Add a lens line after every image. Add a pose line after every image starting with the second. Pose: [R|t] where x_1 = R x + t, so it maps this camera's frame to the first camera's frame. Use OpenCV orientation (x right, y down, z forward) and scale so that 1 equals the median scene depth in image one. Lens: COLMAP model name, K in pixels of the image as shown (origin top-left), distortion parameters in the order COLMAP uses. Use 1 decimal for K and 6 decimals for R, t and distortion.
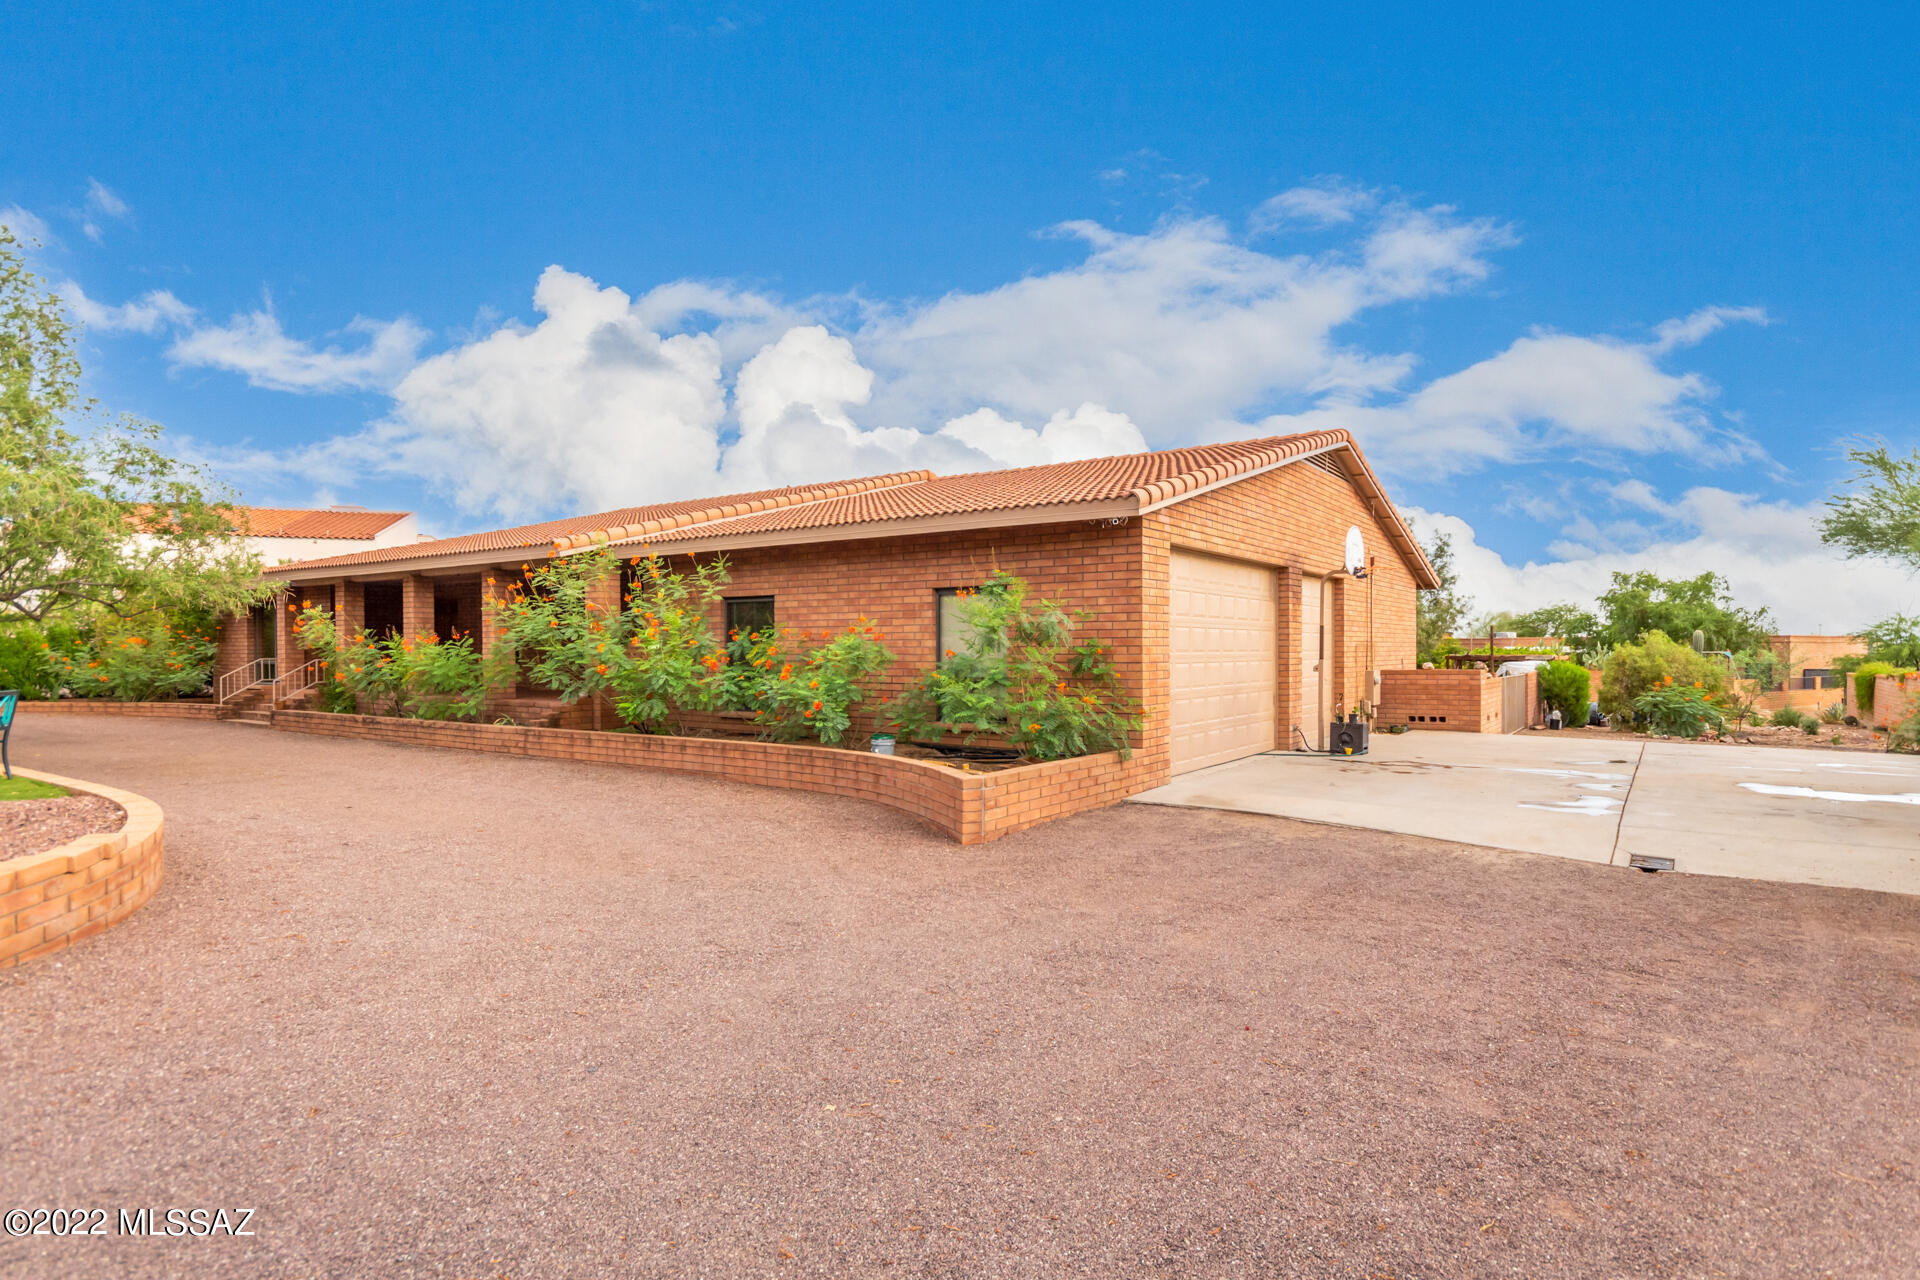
lens RADIAL K [[1027.0, 0, 960.0], [0, 1027.0, 640.0], [0, 0, 1]] dist [0.002635, -0.000319]
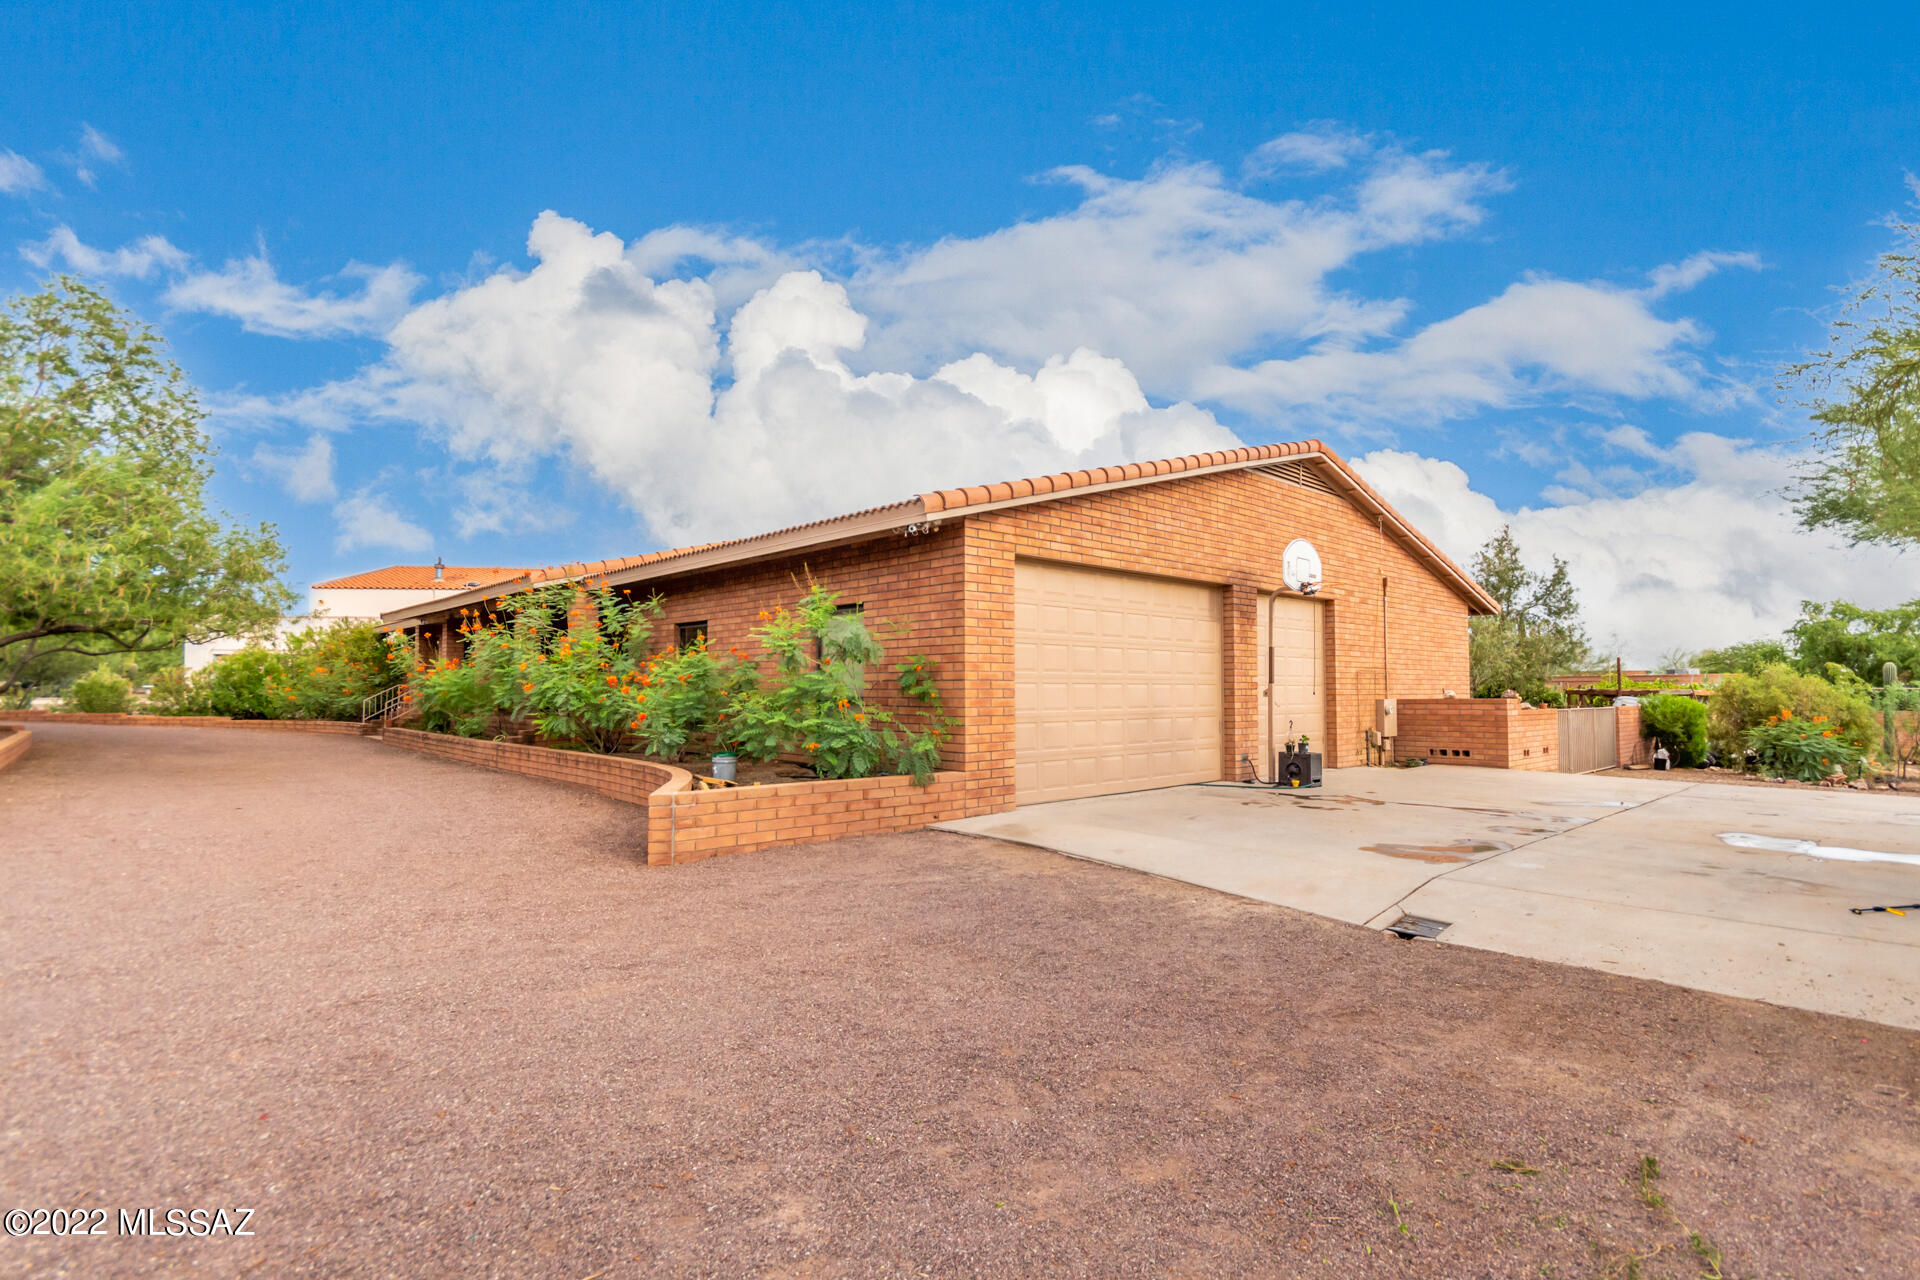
lens RADIAL K [[925.6, 0, 960.0], [0, 925.6, 640.0], [0, 0, 1]] dist [0.001628, 0.000257]
pose [[0.976709, -0.008477, -0.214401, 0.337821], [-0.000950, 0.999039, -0.043827, 0.021730], [0.214567, 0.043010, 0.975762, 0.163258]]
